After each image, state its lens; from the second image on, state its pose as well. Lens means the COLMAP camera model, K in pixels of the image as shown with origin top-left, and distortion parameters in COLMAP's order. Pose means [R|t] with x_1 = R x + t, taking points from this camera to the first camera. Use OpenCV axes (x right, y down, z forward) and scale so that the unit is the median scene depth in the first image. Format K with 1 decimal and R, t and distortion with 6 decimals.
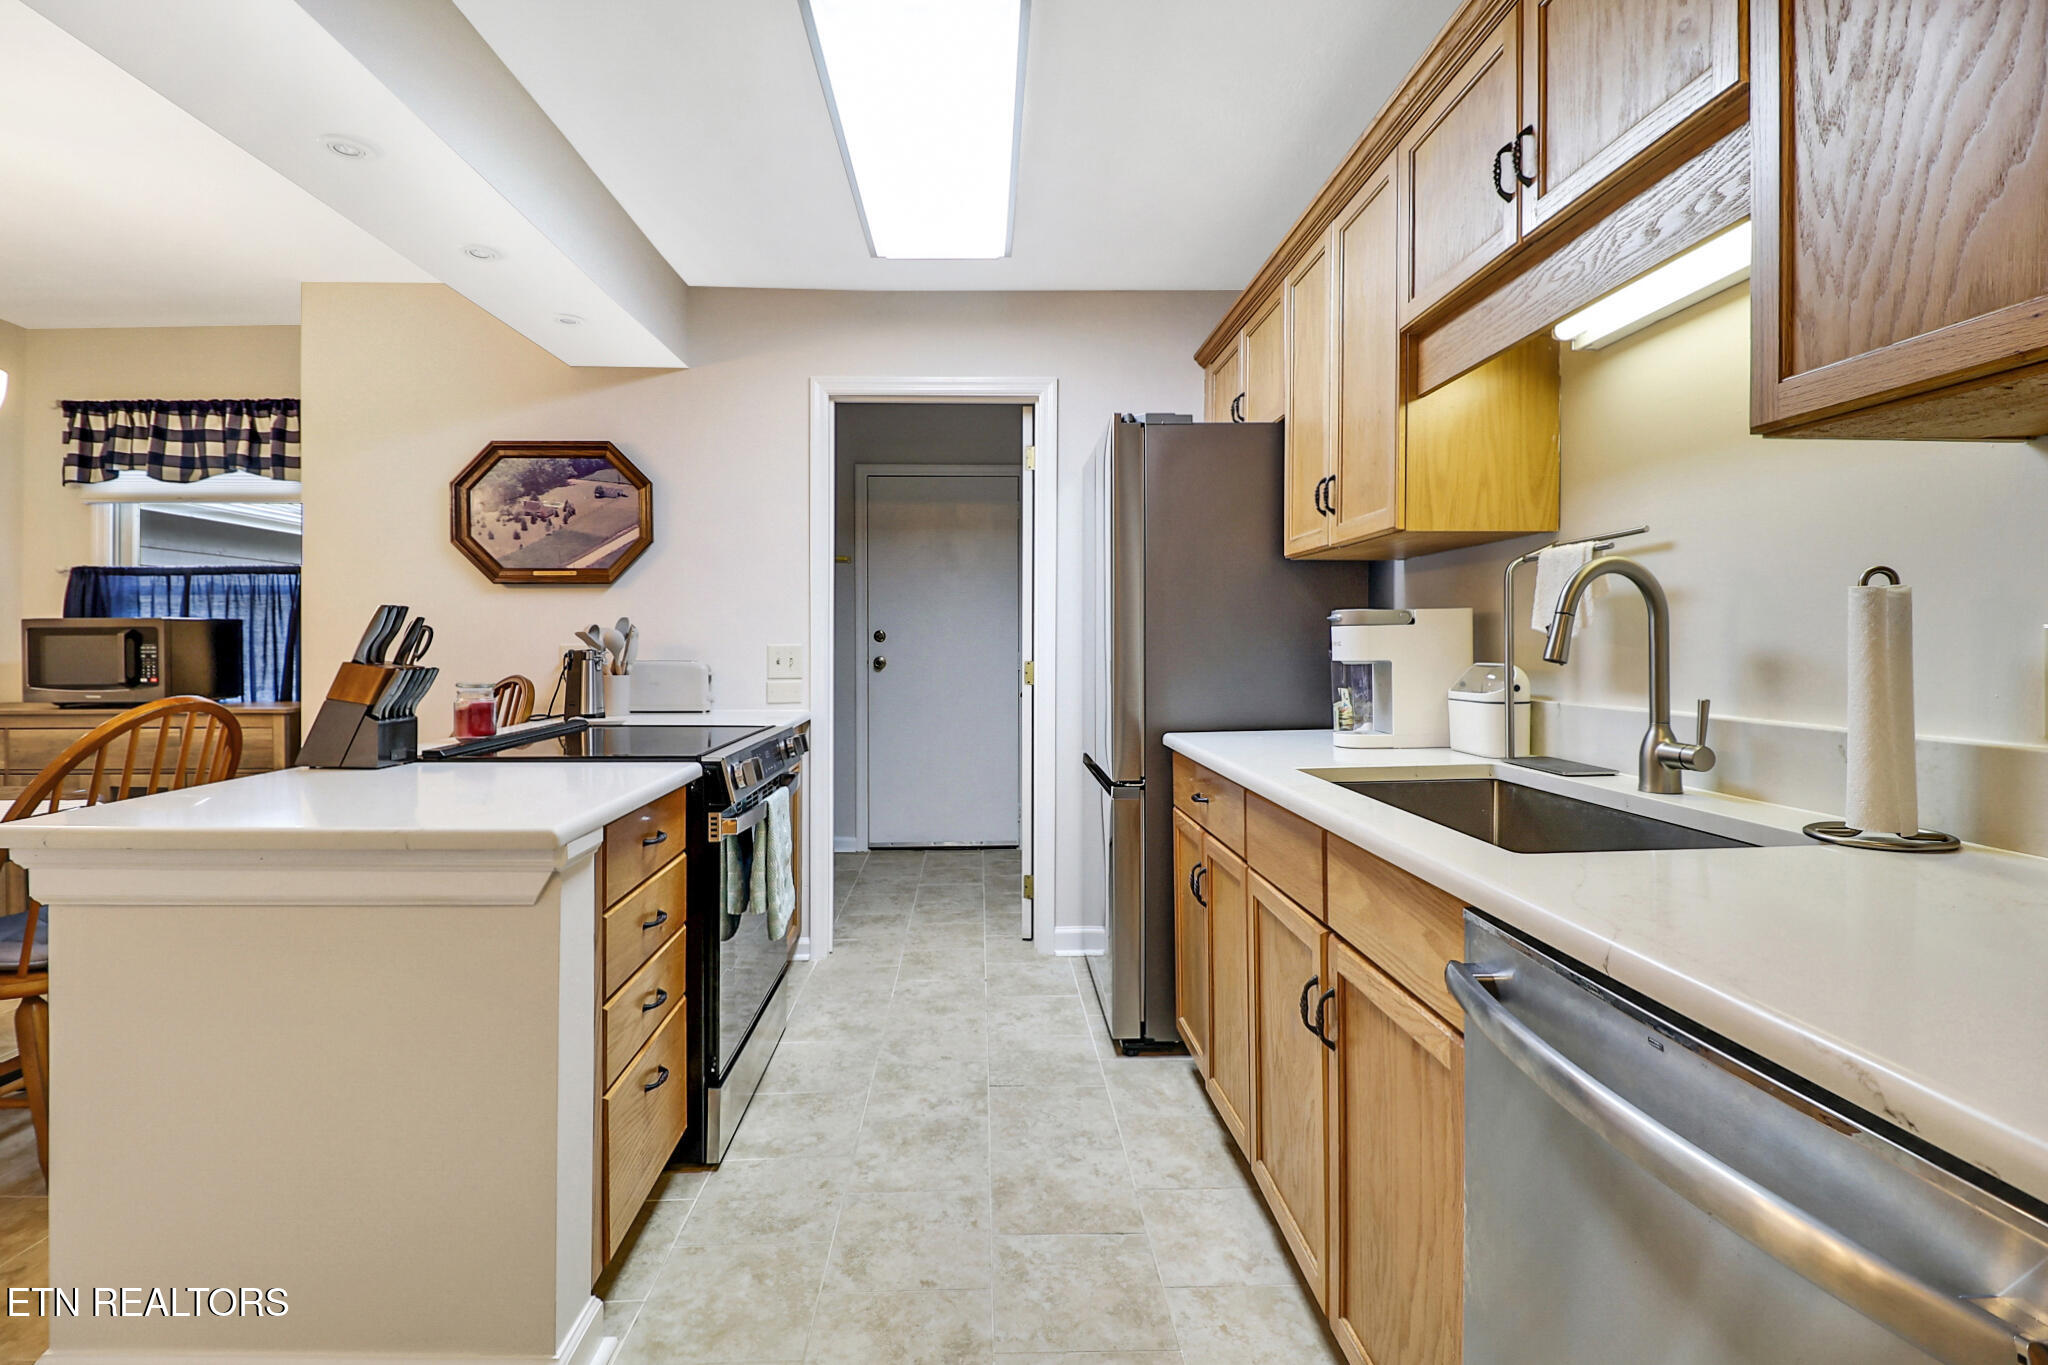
lens RADIAL K [[952.3, 0, 990.9], [0, 952.3, 663.4], [0, 0, 1]] dist [-0.002143, -0.013150]
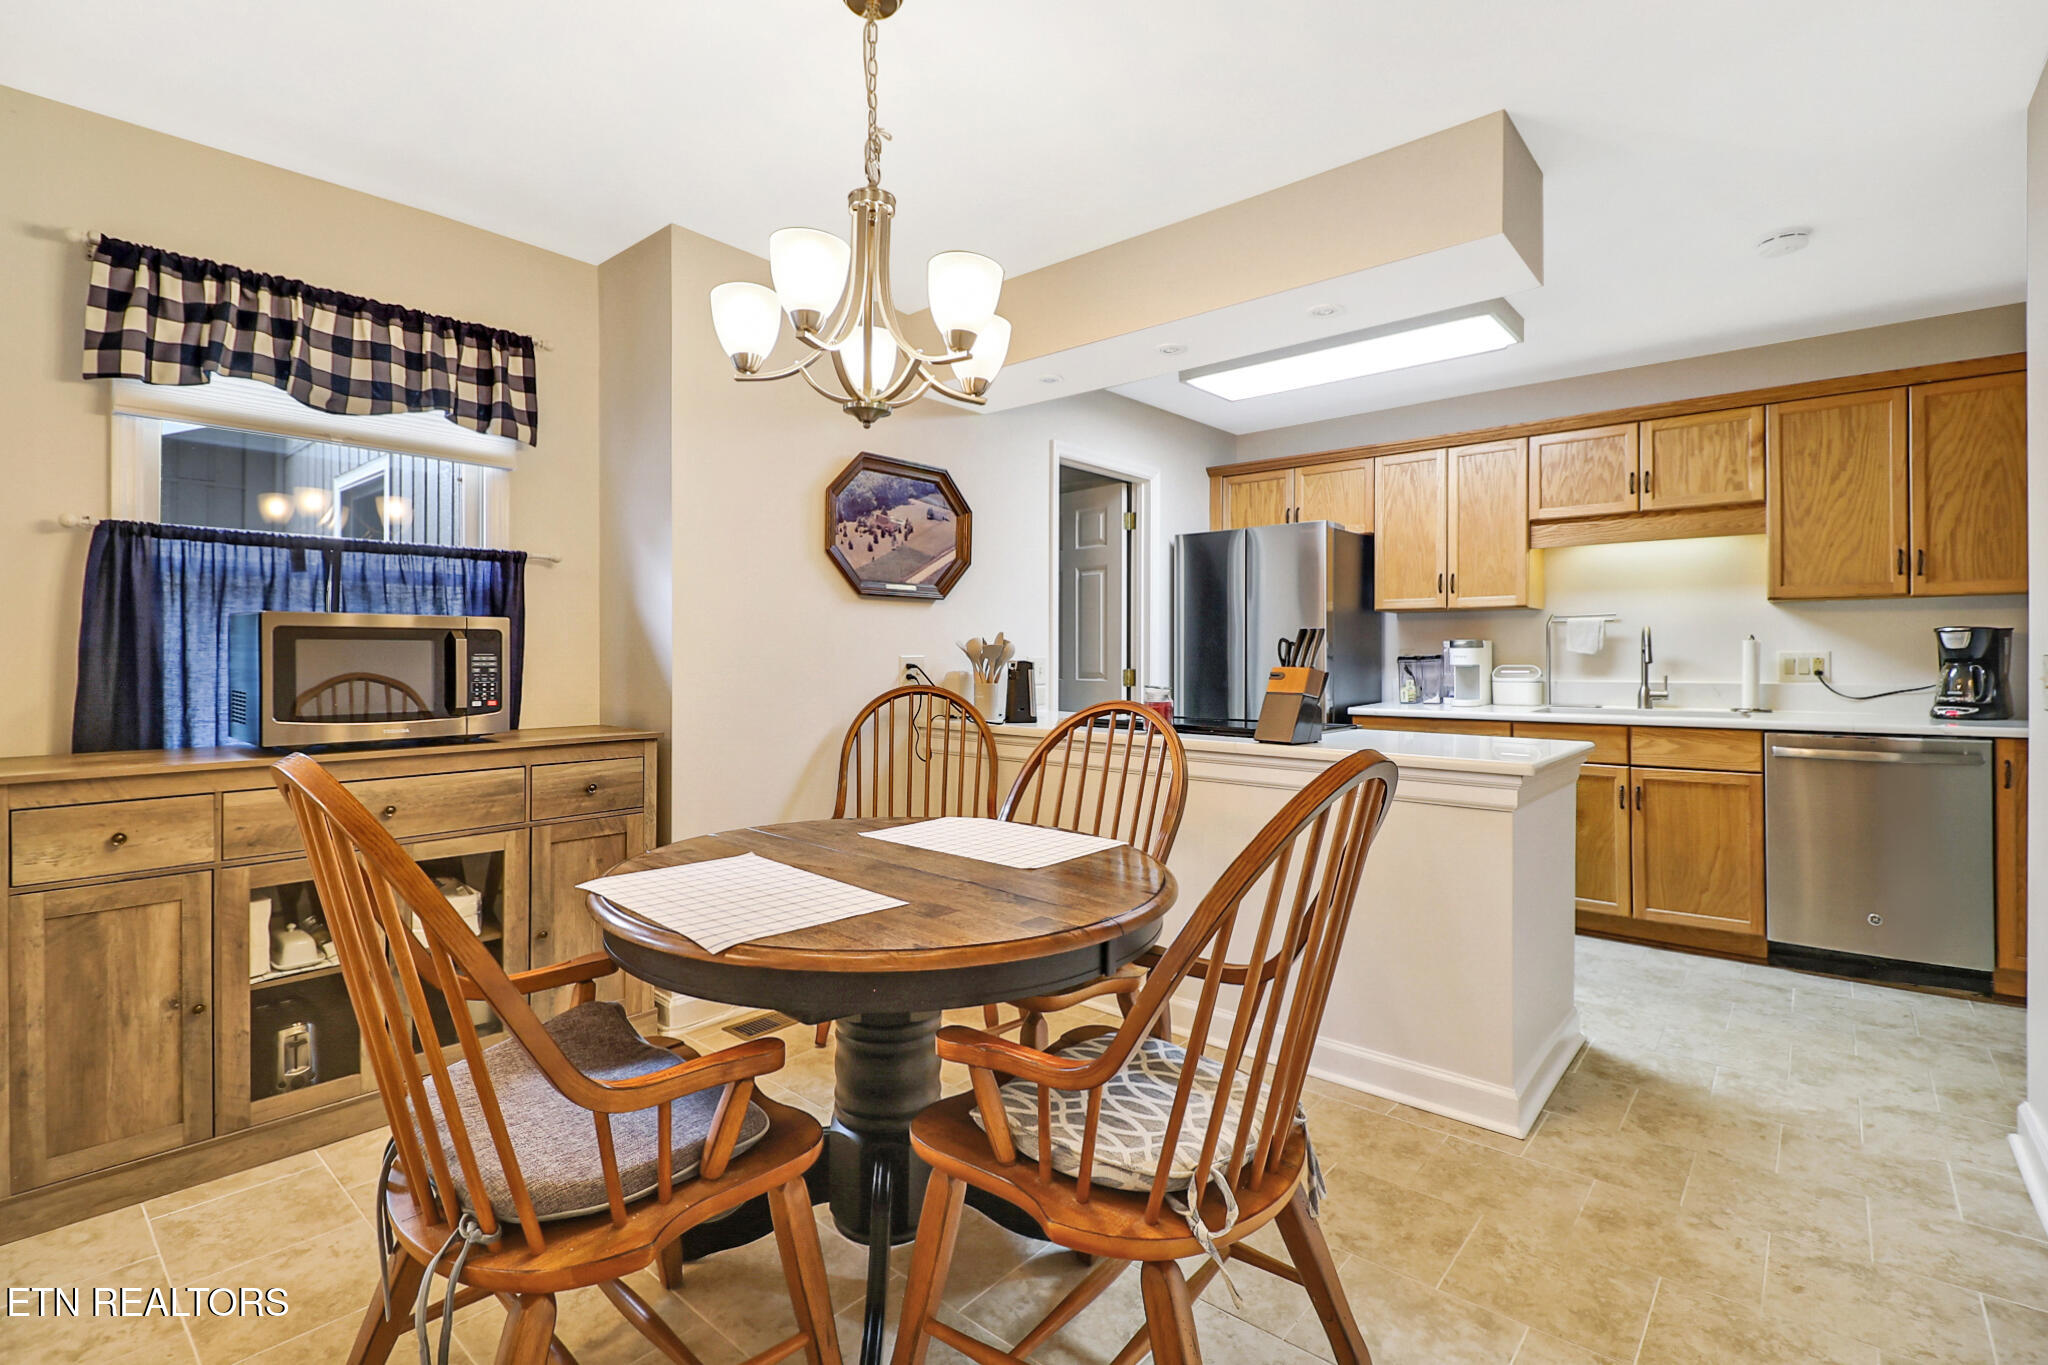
lens RADIAL K [[952.3, 0, 990.9], [0, 952.3, 663.4], [0, 0, 1]] dist [-0.002143, -0.013150]
pose [[0.675564, -0.003165, 0.737295, -1.159531], [0.013165, 0.999883, -0.007771, -0.001906], [-0.737184, 0.014956, 0.675526, 0.224336]]
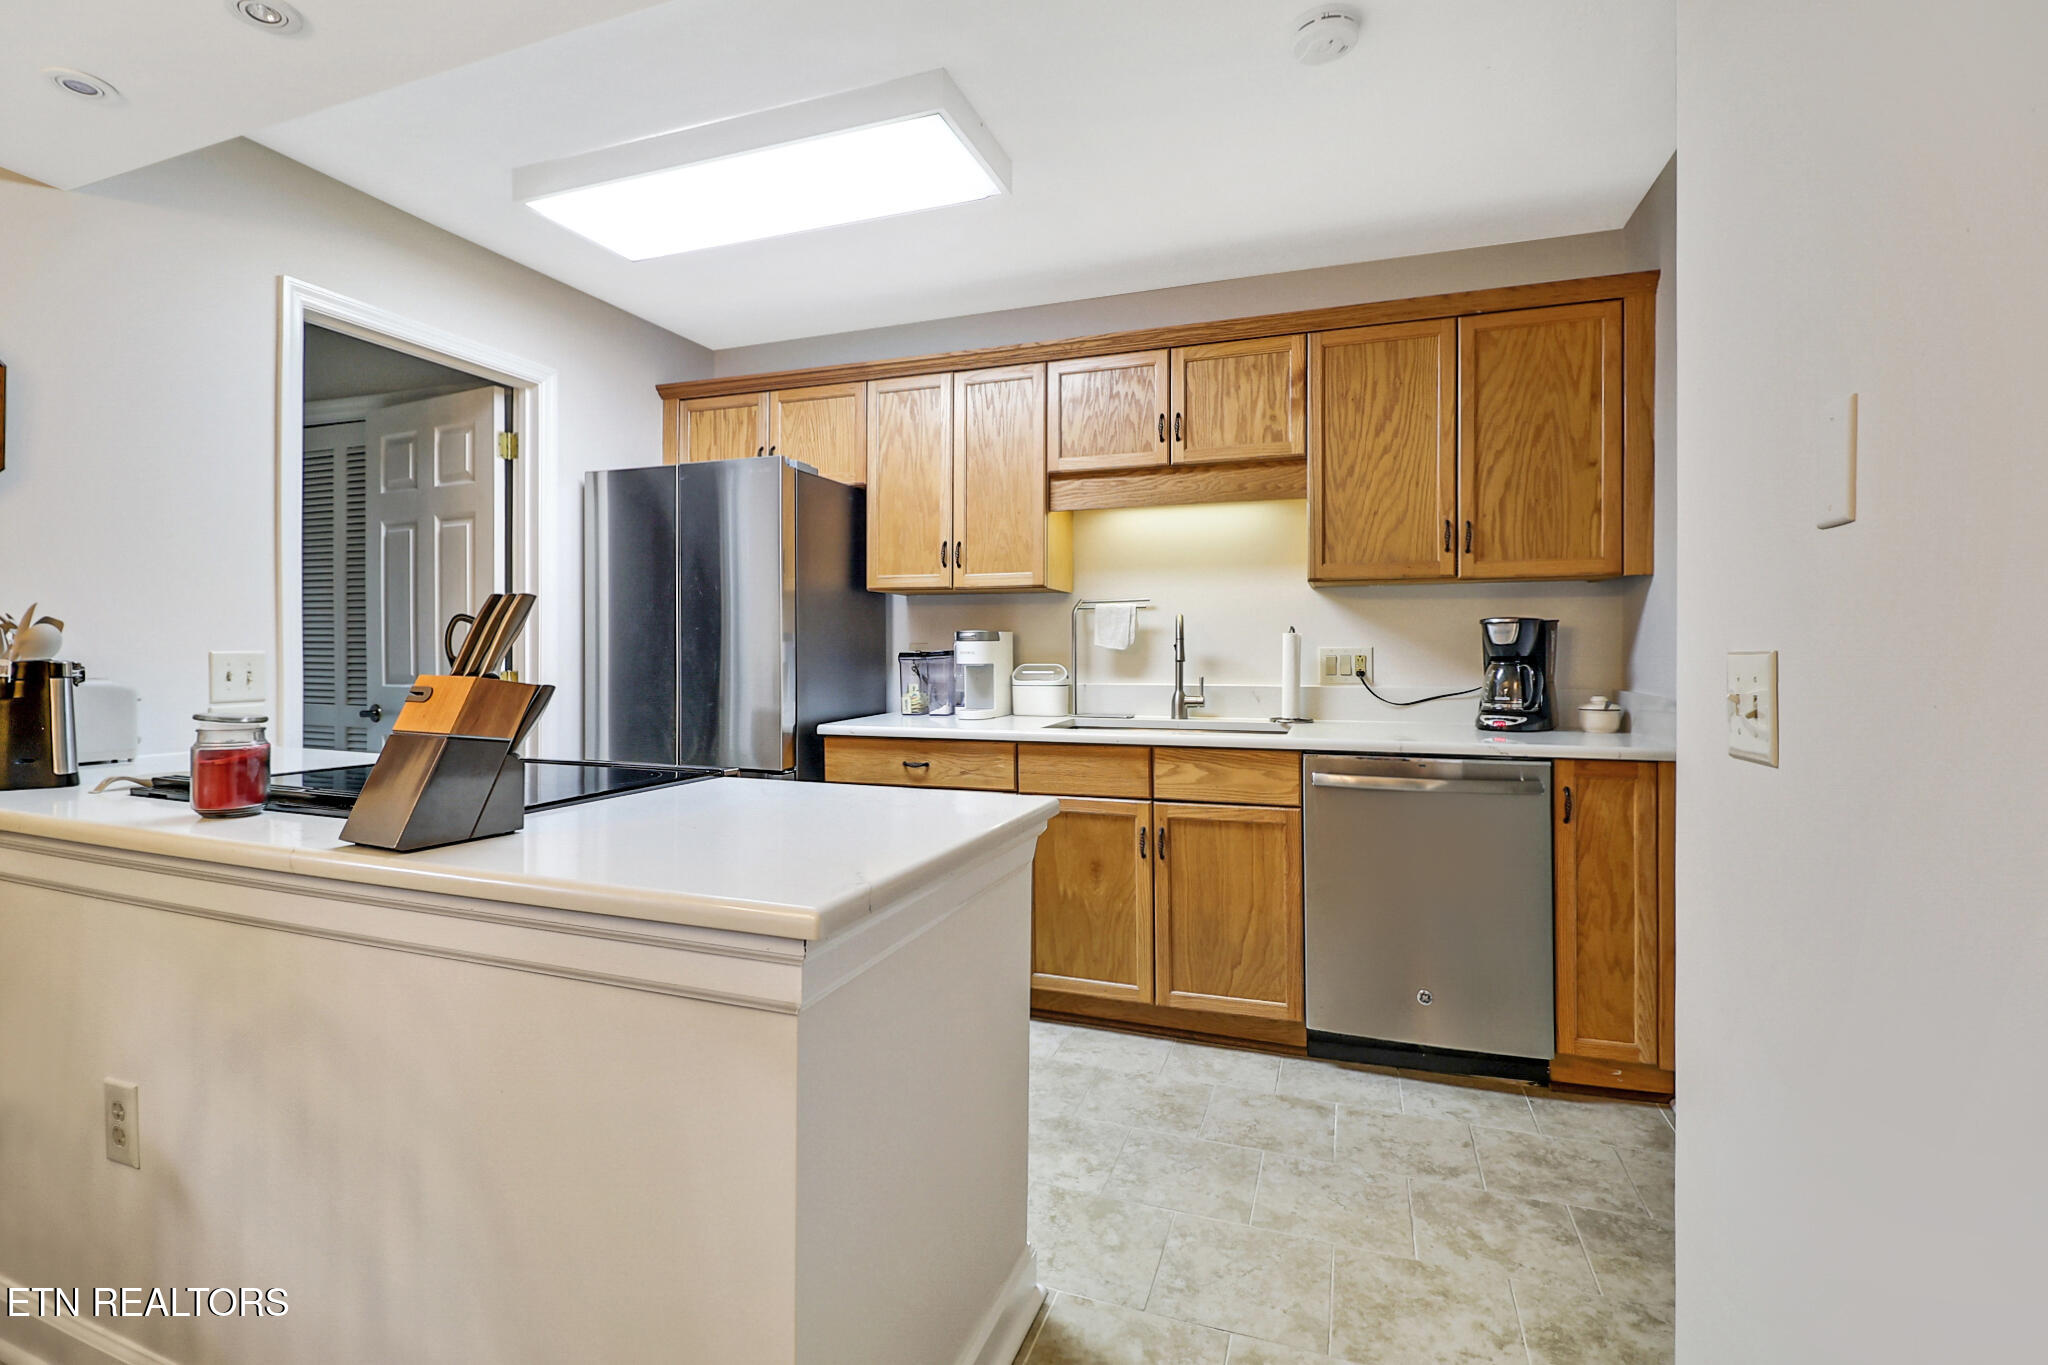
lens RADIAL K [[952.3, 0, 990.9], [0, 952.3, 663.4], [0, 0, 1]] dist [-0.002143, -0.013150]
pose [[0.374597, -0.008208, 0.927151, -0.664761], [0.014701, 0.999888, 0.002912, -0.004320], [-0.927071, 0.012539, 0.374675, 0.242837]]
